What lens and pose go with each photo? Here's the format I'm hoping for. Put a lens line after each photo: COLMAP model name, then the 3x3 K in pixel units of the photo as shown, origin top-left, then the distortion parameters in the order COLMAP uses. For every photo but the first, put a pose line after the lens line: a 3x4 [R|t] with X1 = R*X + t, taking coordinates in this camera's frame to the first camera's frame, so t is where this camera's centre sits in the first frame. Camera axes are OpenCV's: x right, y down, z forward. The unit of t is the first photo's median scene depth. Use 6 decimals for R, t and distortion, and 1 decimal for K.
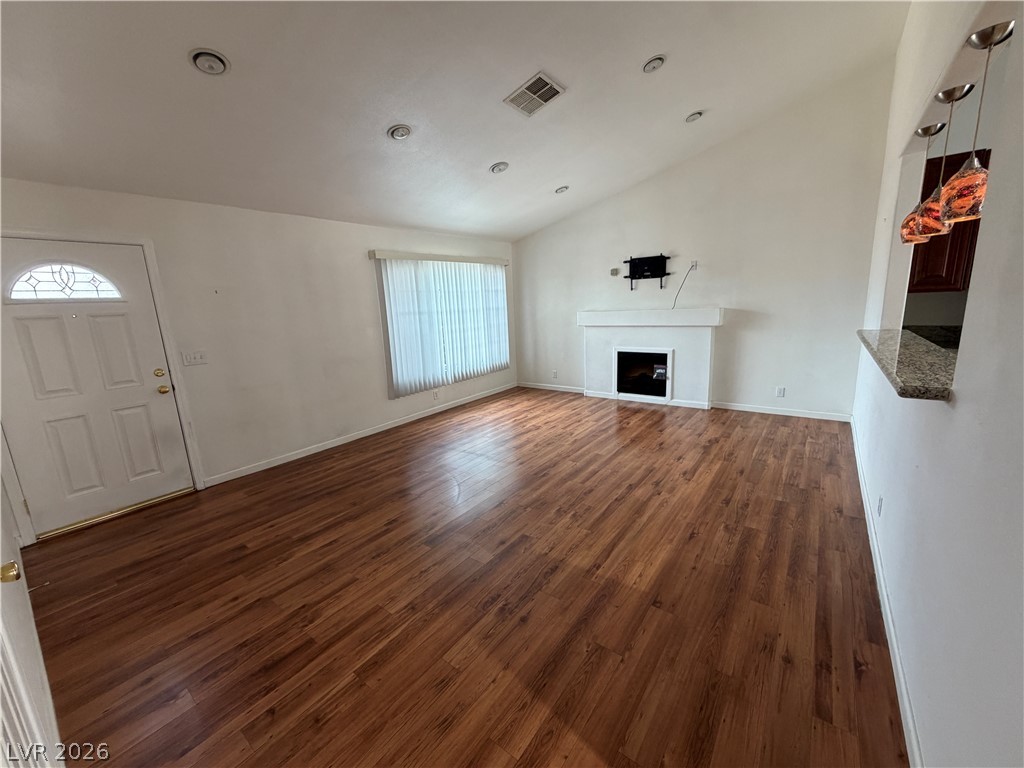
lens RADIAL K [[415.0, 0, 512.0], [0, 415.0, 384.0], [0, 0, 1]] dist [-0.000005, 0.000027]
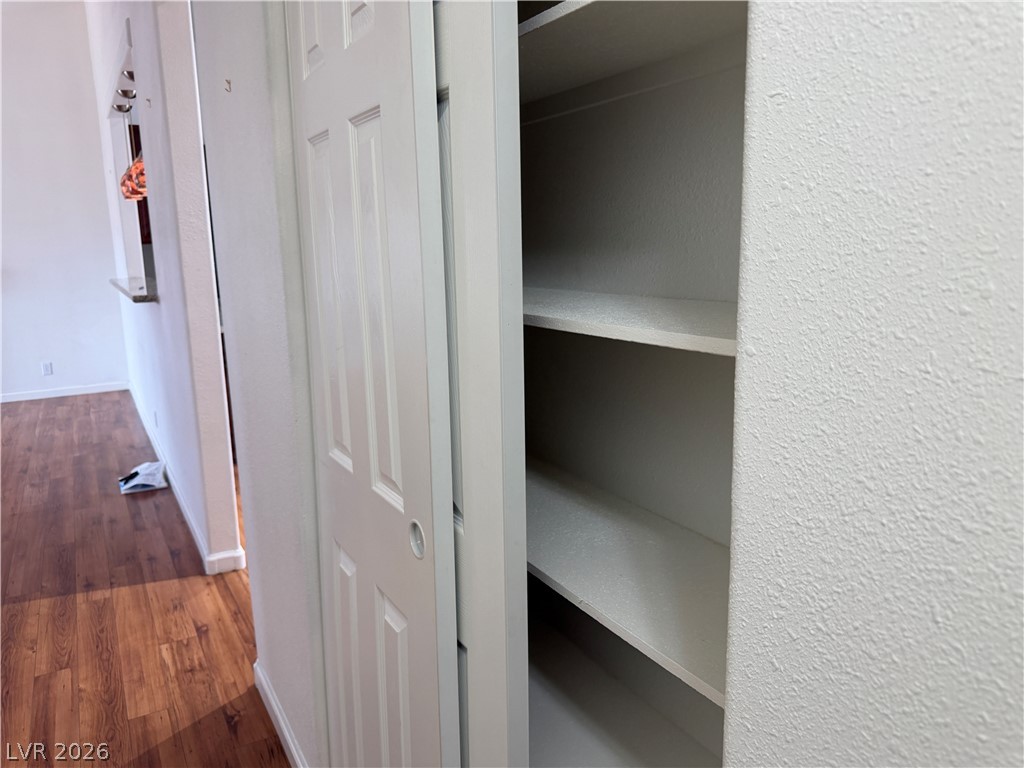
lens RADIAL K [[737.4, 0, 512.0], [0, 737.4, 384.0], [0, 0, 1]] dist [0.056494, -0.091437]
pose [[0.392470, -0.143571, 0.908490, -0.400814], [0.184451, 0.979962, 0.075182, 0.141746], [-0.901080, 0.138065, 0.411088, -0.509450]]
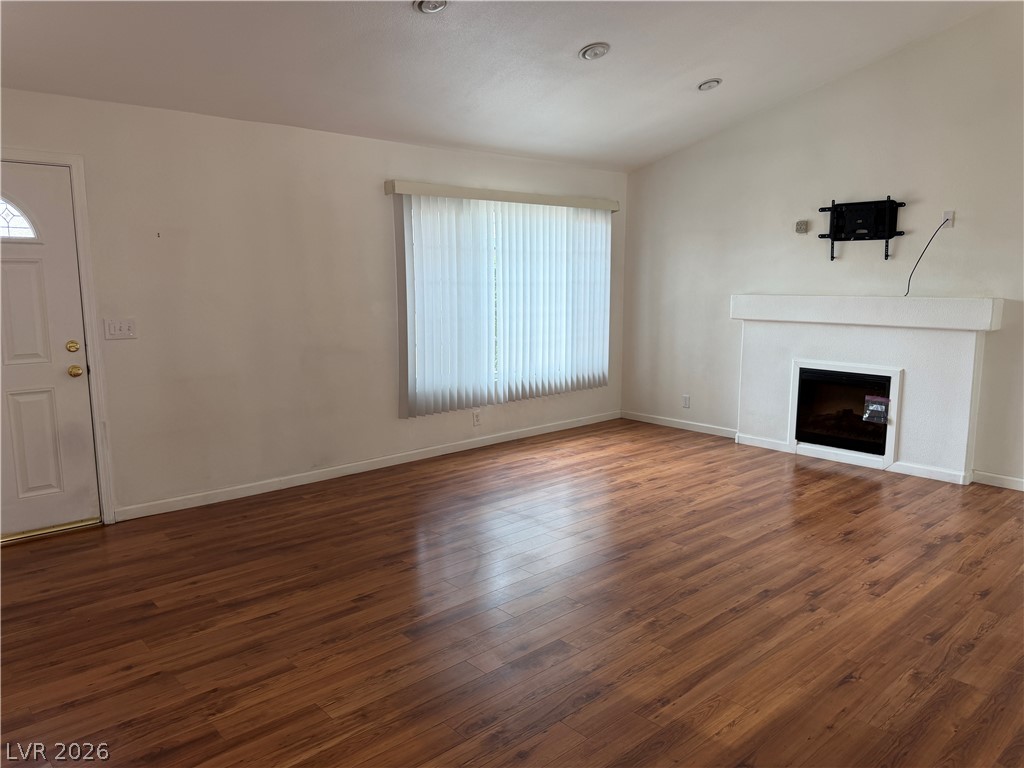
lens RADIAL K [[737.4, 0, 512.0], [0, 737.4, 384.0], [0, 0, 1]] dist [0.056494, -0.091437]
pose [[0.980860, 0.071511, -0.181107, 0.094716], [-0.079963, 0.996003, -0.039799, 0.024093], [0.177537, 0.053519, 0.982658, -0.083109]]
